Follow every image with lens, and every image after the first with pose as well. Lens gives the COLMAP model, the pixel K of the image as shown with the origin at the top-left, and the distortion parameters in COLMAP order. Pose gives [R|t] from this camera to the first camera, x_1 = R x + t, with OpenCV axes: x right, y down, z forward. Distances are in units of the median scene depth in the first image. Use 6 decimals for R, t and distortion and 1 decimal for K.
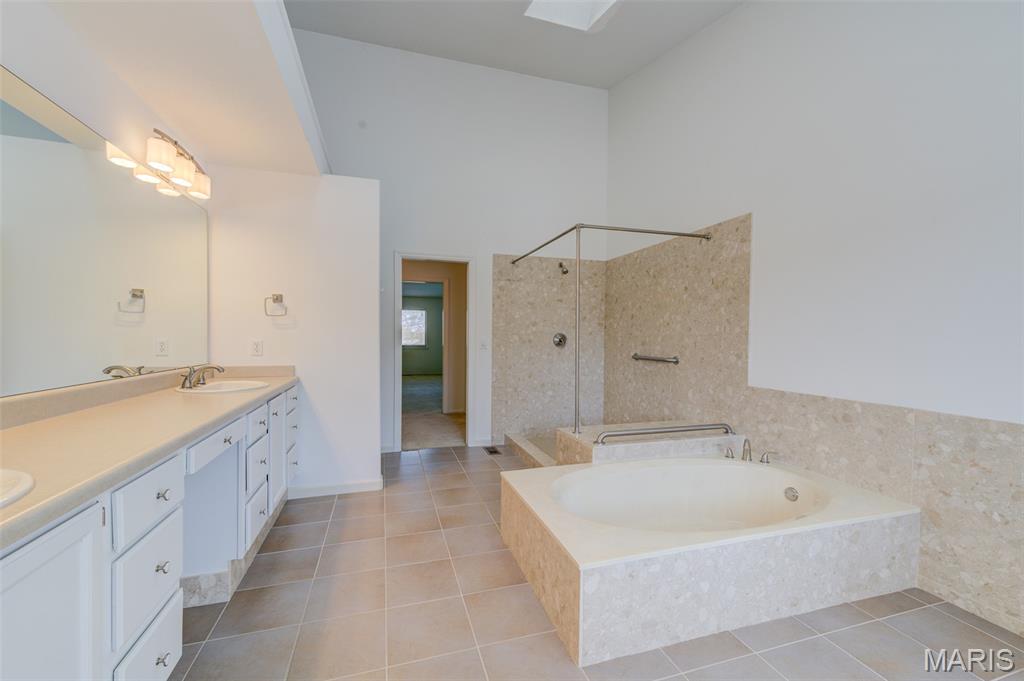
lens RADIAL K [[411.5, 0, 509.9], [0, 411.5, 342.5], [0, 0, 1]] dist [0.006860, 0.000446]
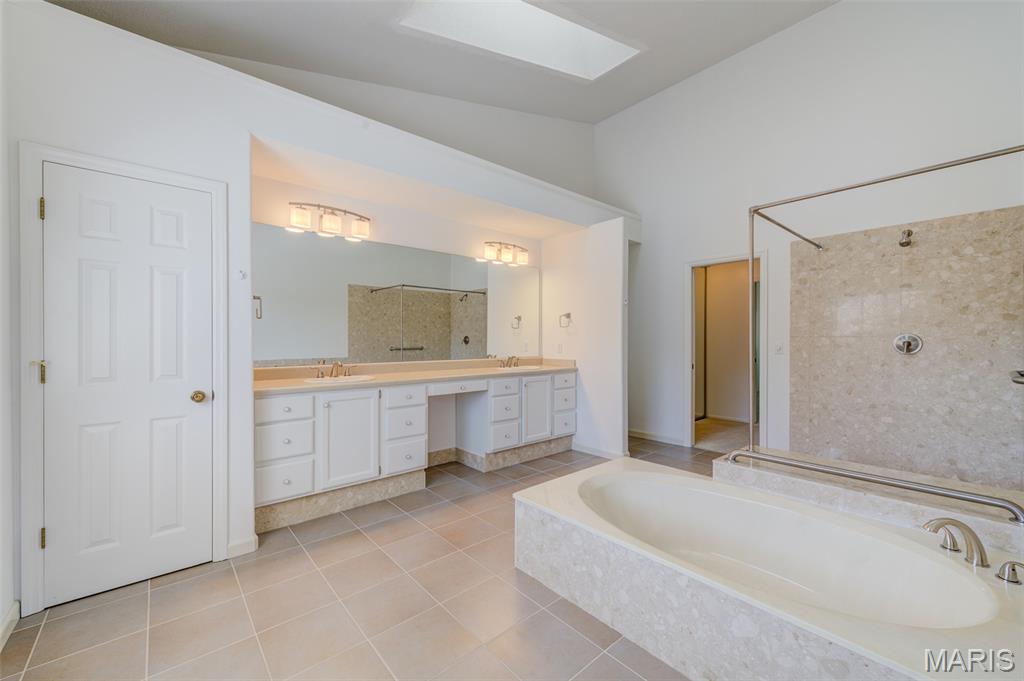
lens RADIAL K [[411.5, 0, 511.4], [0, 411.5, 339.2], [0, 0, 1]] dist [0.006860, 0.000446]
pose [[0.397210, -0.008349, -0.917690, 0.507508], [-0.011536, 0.999834, -0.014090, 0.003670], [0.917655, 0.016183, 0.397048, 0.135846]]
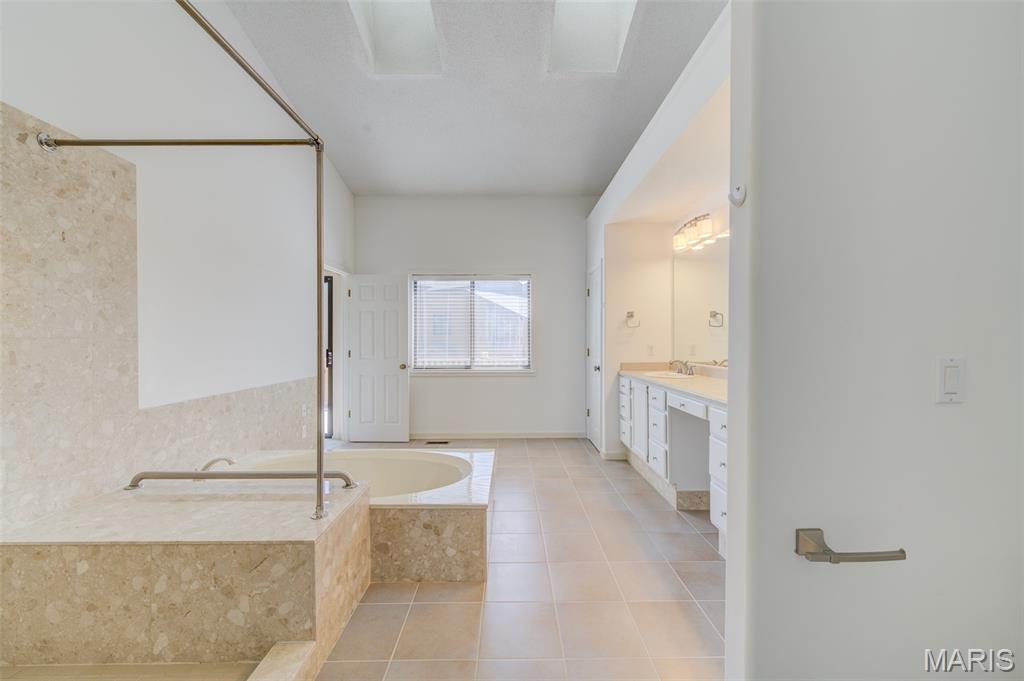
lens RADIAL K [[411.5, 0, 511.9], [0, 411.5, 338.7], [0, 0, 1]] dist [0.006860, 0.000446]
pose [[-0.955741, -0.014365, 0.293859, -0.245190], [-0.009929, 0.999813, 0.016582, -0.035052], [-0.294042, 0.012930, -0.955705, 1.513440]]
